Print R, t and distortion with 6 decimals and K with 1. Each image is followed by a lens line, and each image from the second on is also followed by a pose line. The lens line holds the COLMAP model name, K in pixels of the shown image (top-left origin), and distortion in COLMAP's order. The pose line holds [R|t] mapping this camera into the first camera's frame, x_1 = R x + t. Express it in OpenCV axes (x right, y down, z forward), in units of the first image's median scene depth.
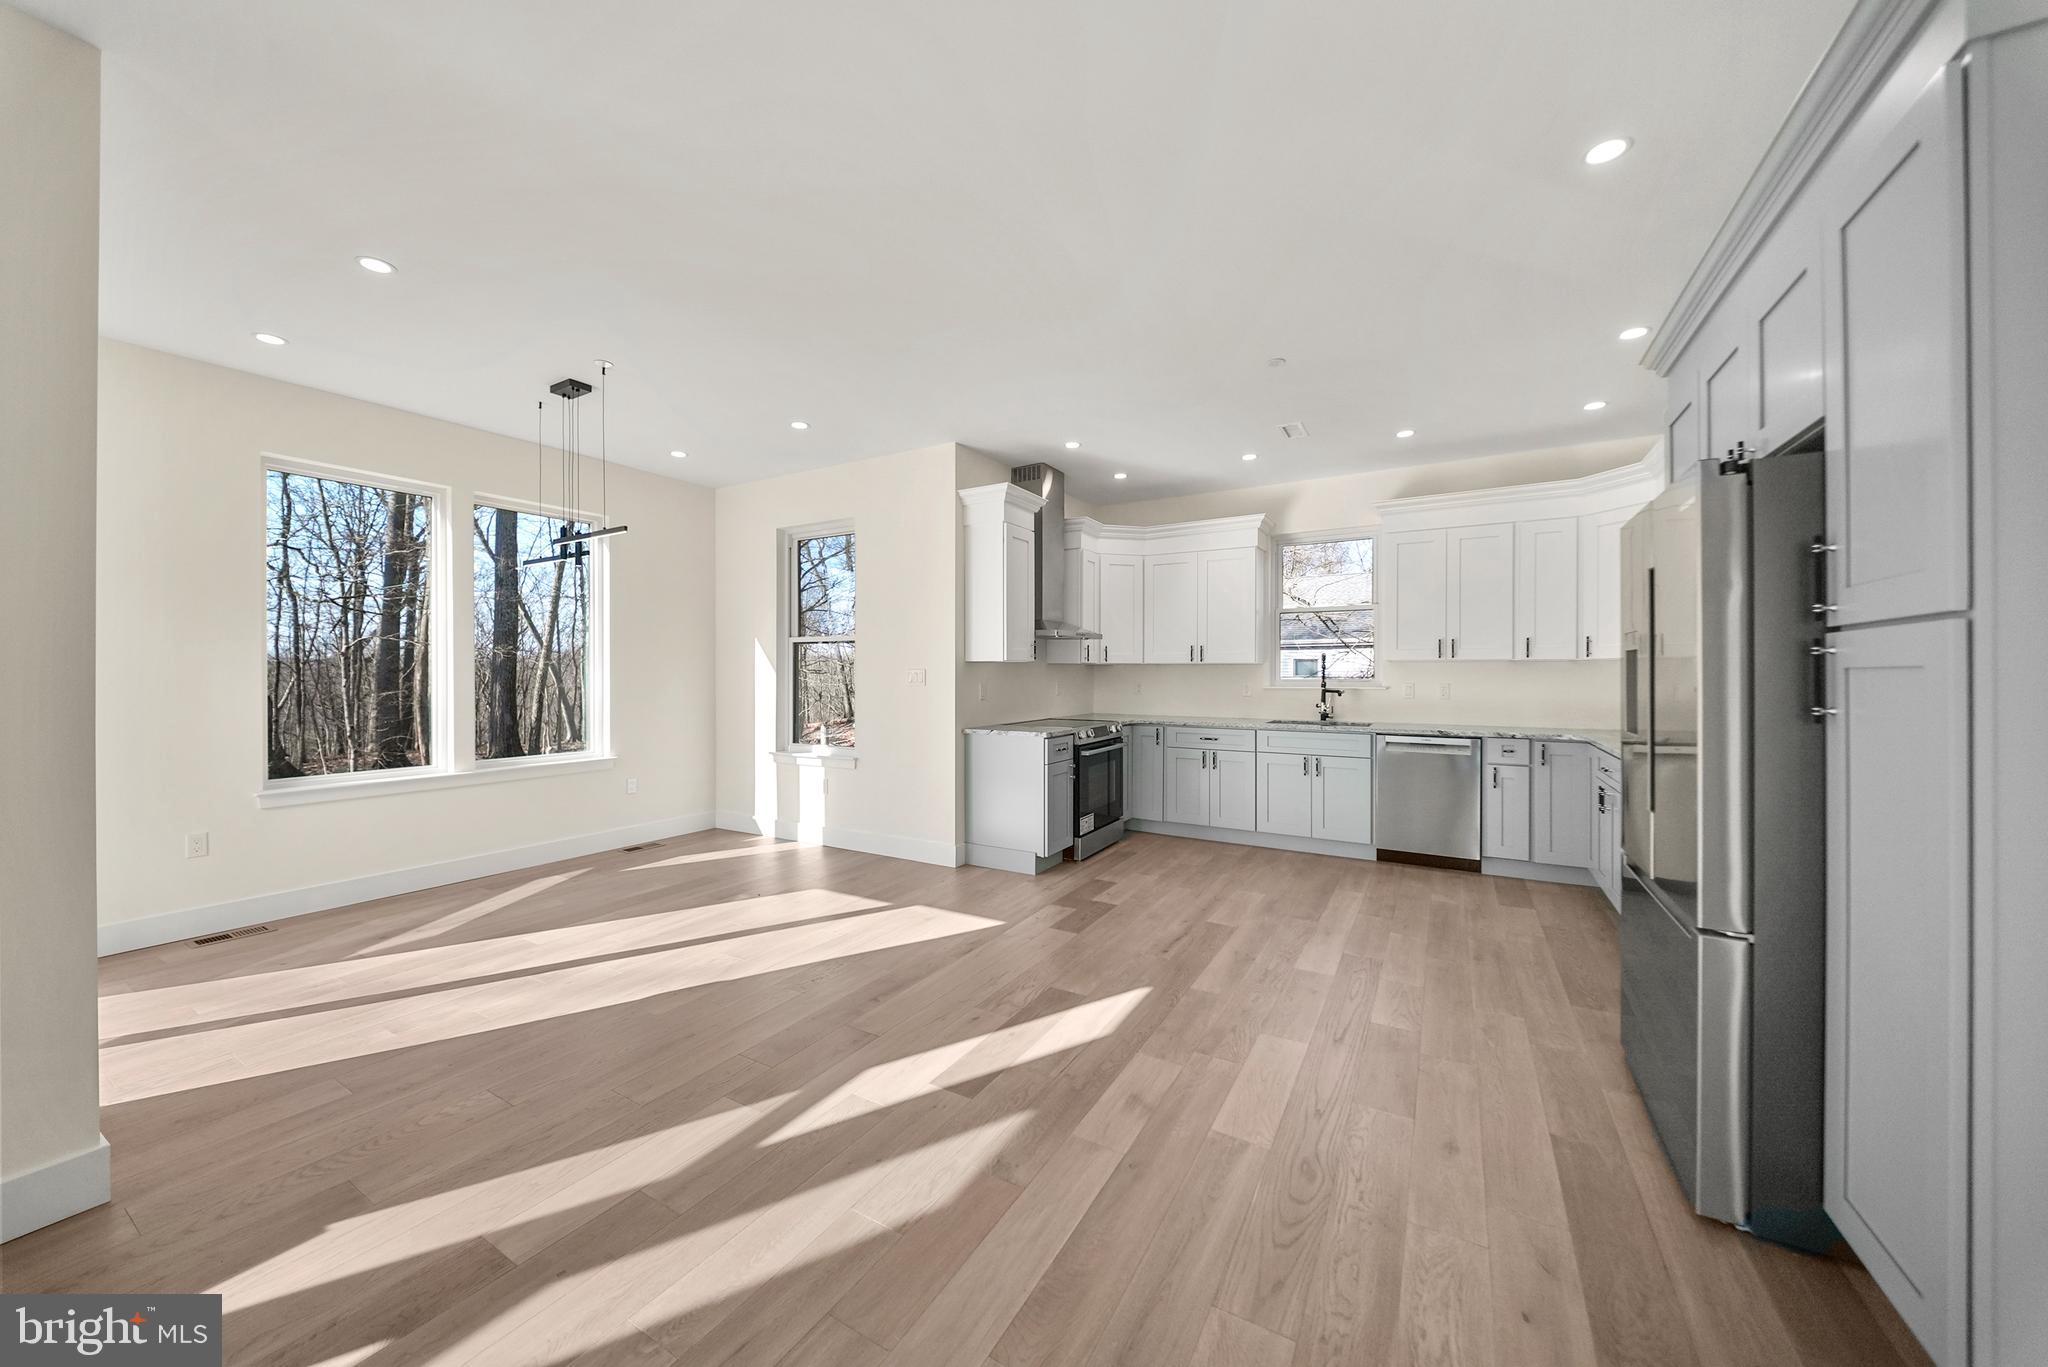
lens RADIAL K [[727.5, 0, 1041.8], [0, 727.5, 675.9], [0, 0, 1]] dist [-0.006345, -0.001091]
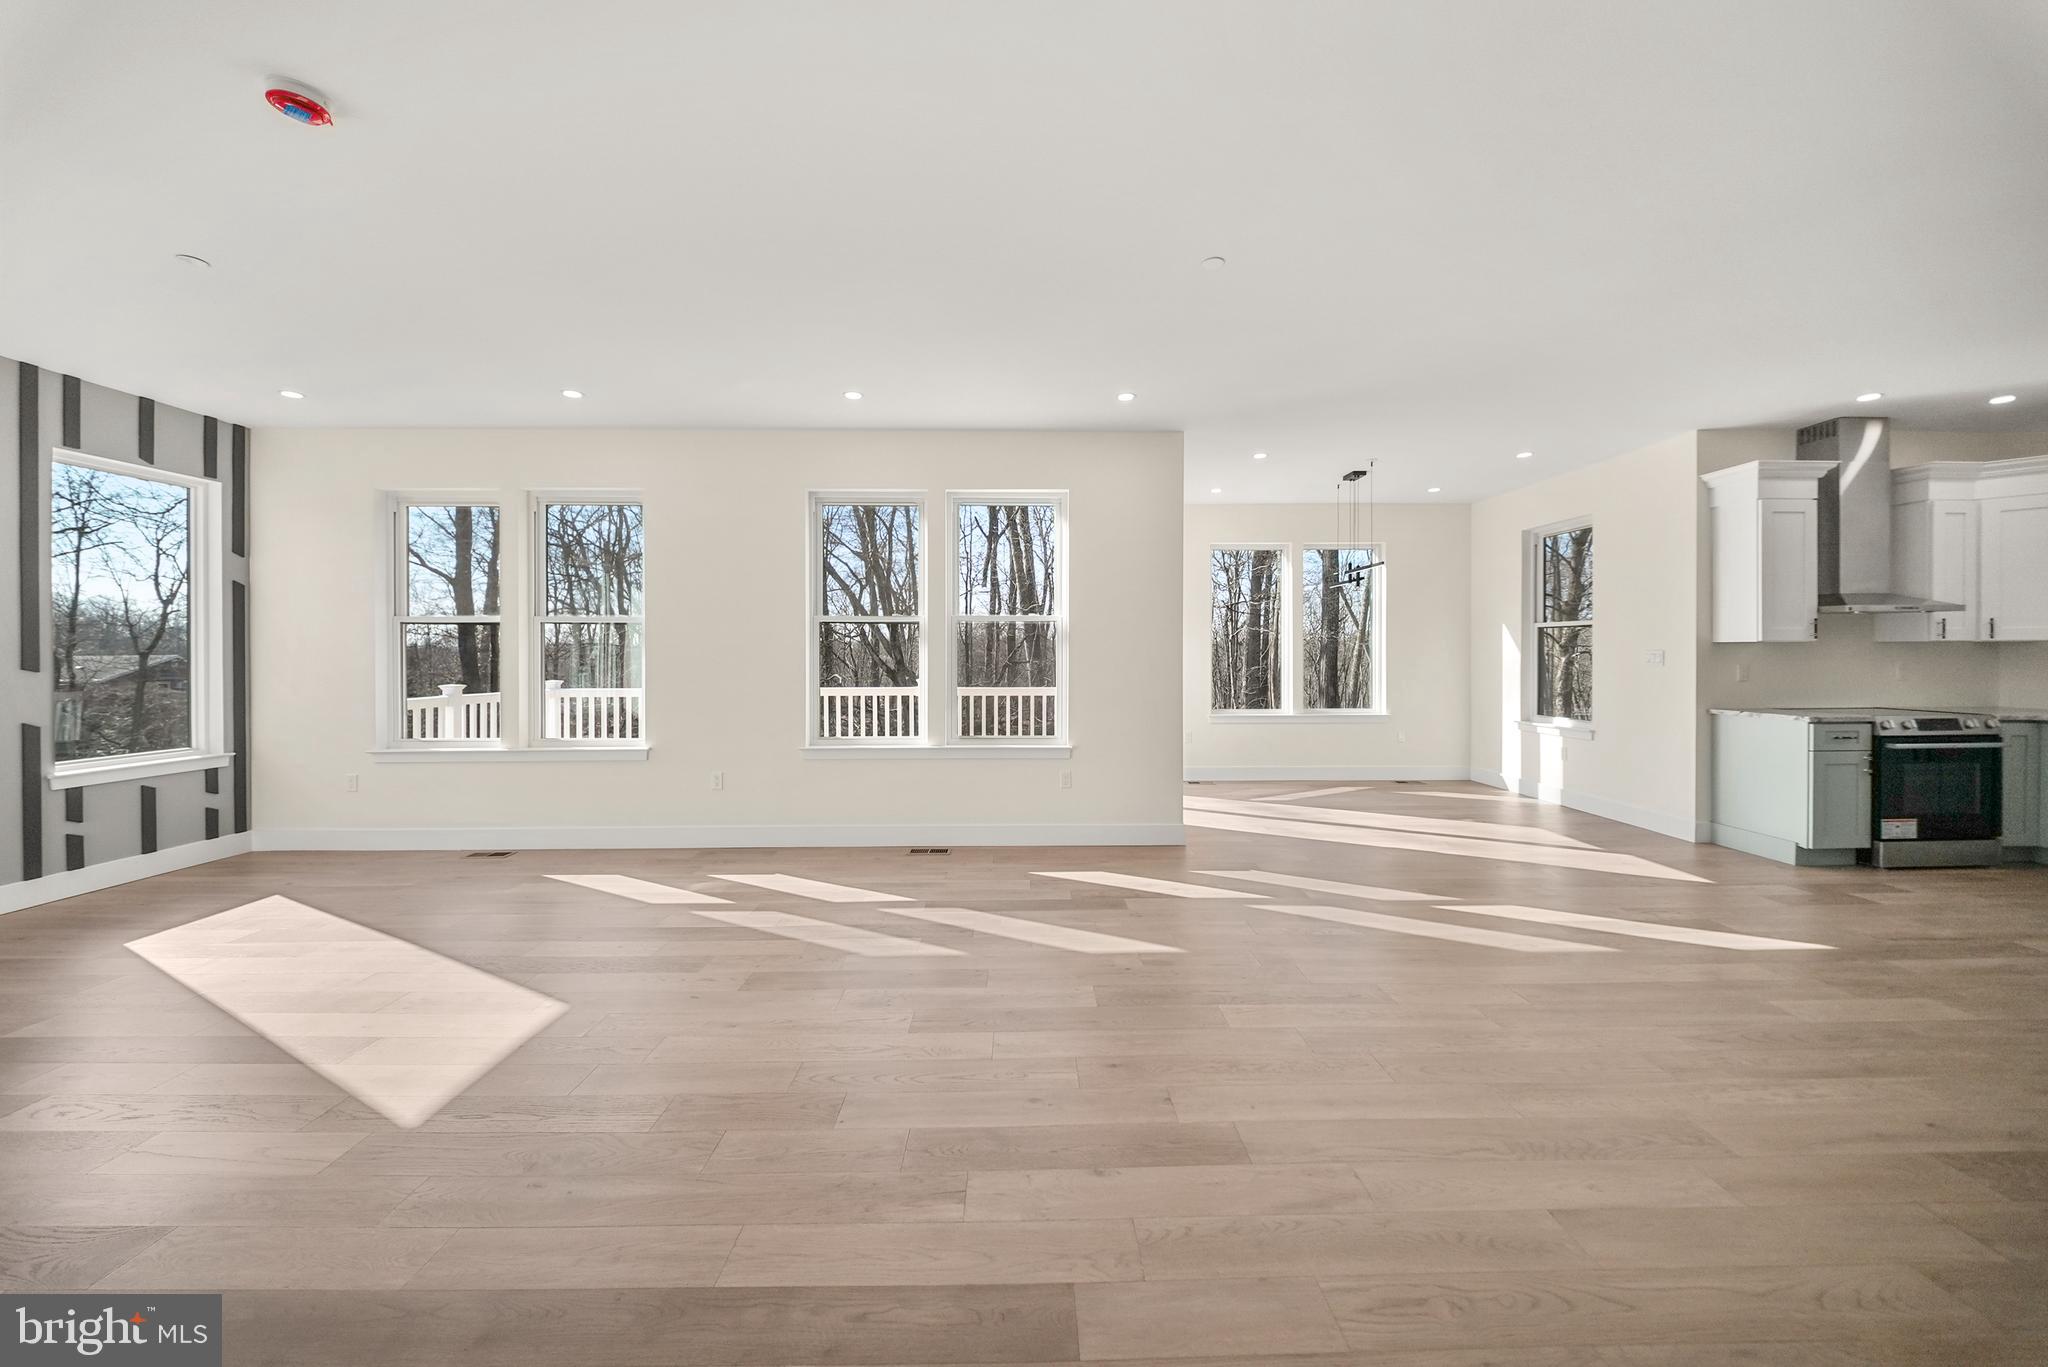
lens RADIAL K [[727.5, 0, 1013.1], [0, 727.5, 660.3], [0, 0, 1]] dist [-0.006345, -0.001091]
pose [[0.495847, 0.006497, -0.868386, 0.283211], [-0.000879, 0.999975, 0.006980, -0.001189], [0.868410, -0.002698, 0.495840, -0.341977]]
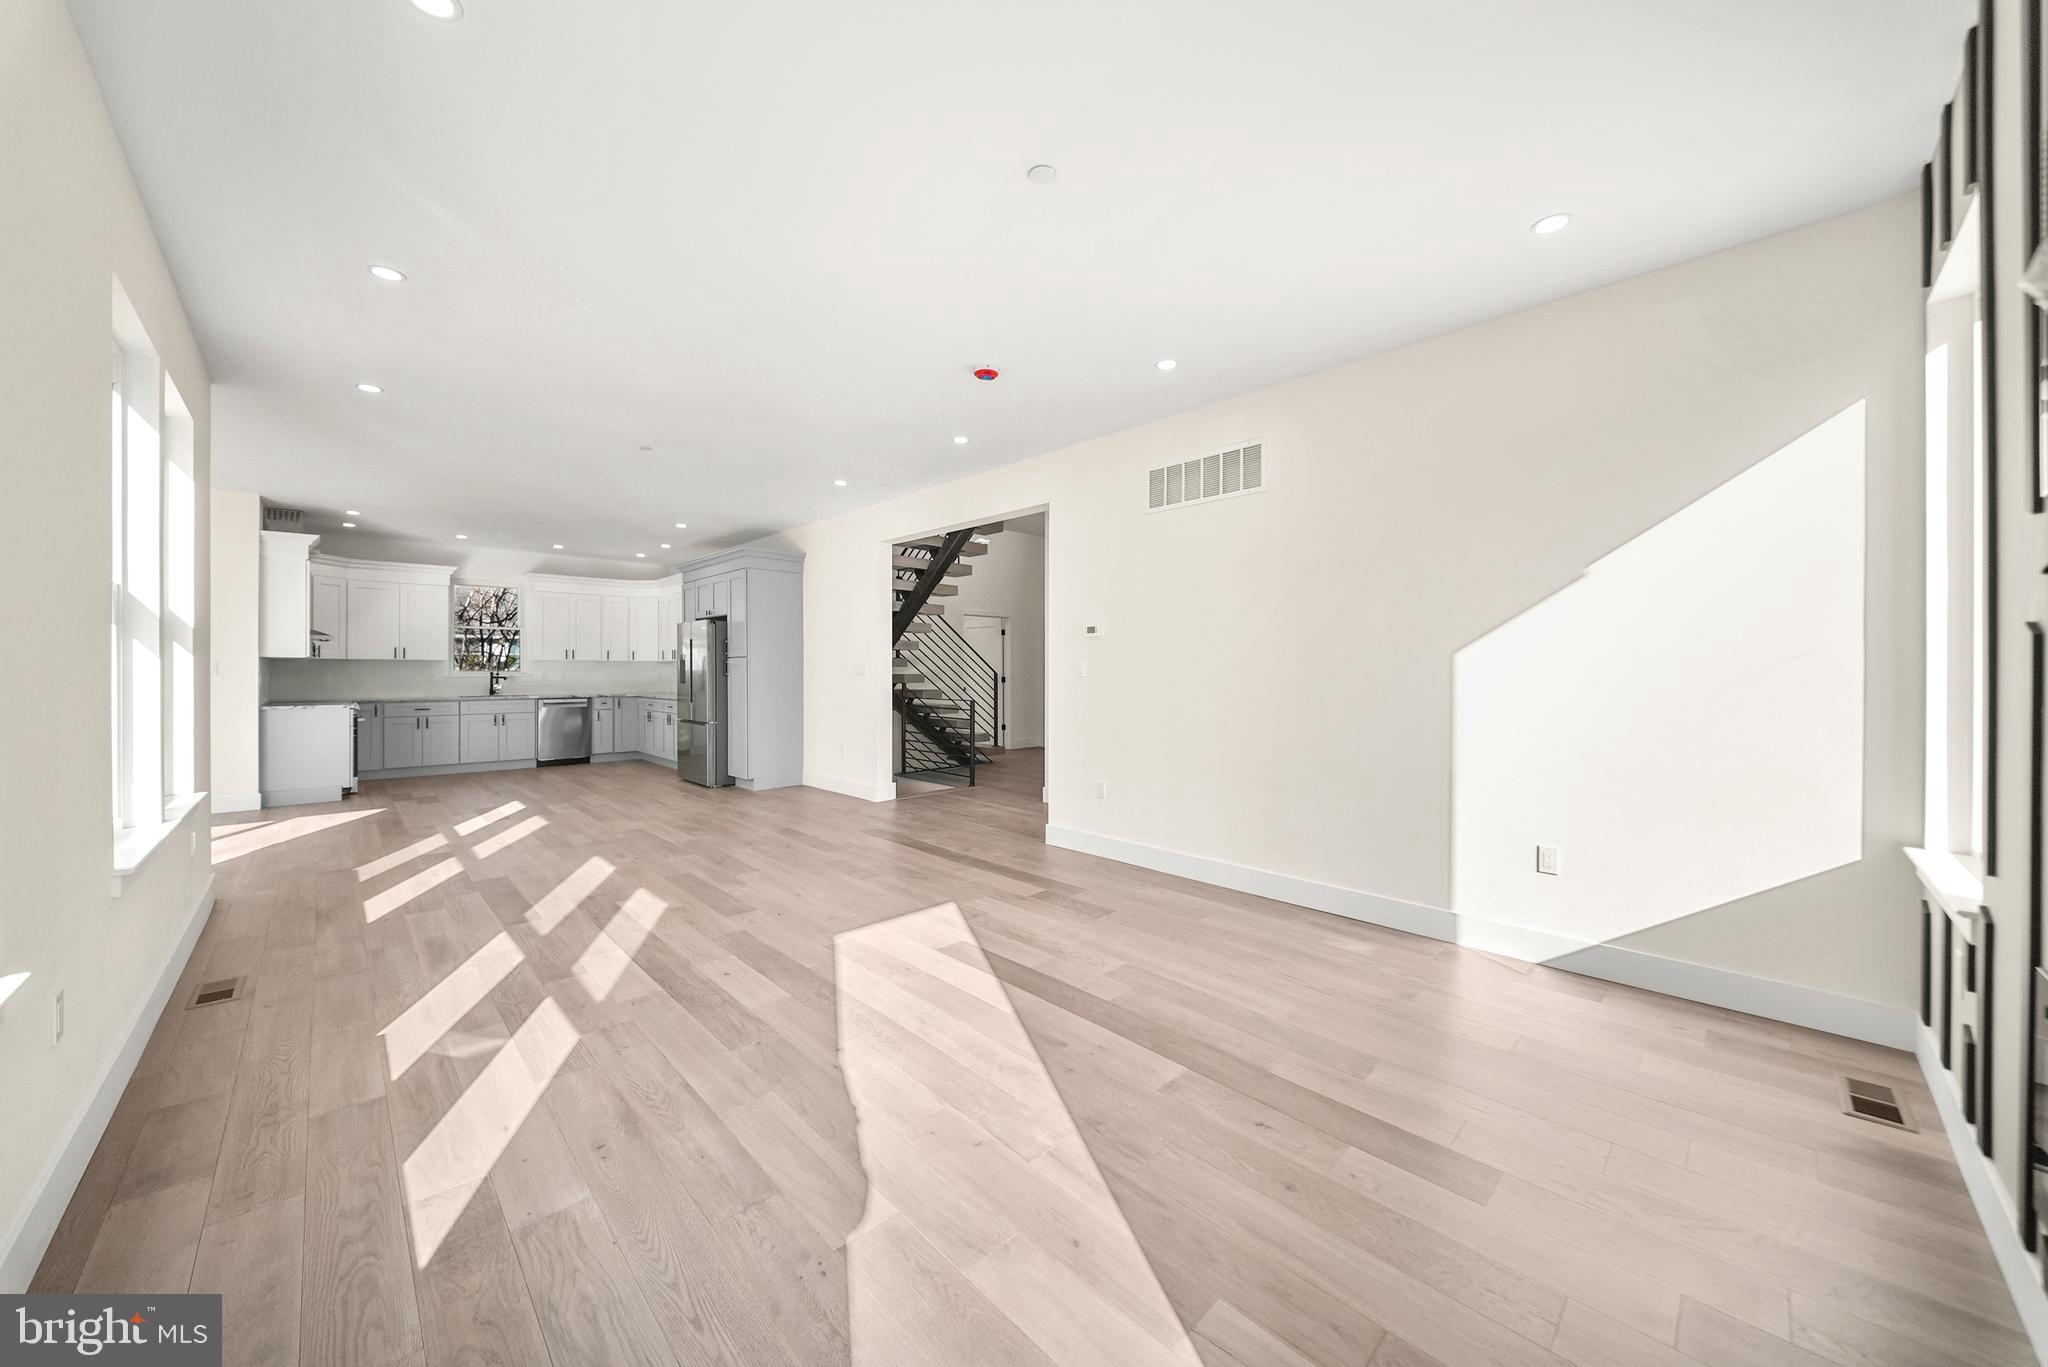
lens RADIAL K [[727.5, 0, 1013.7], [0, 727.5, 669.8], [0, 0, 1]] dist [-0.006345, -0.001091]
pose [[0.300127, -0.001763, 0.953898, -0.952136], [0.002441, 0.999996, 0.001080, 0.005076], [-0.953896, 0.002004, 0.300130, -0.732205]]
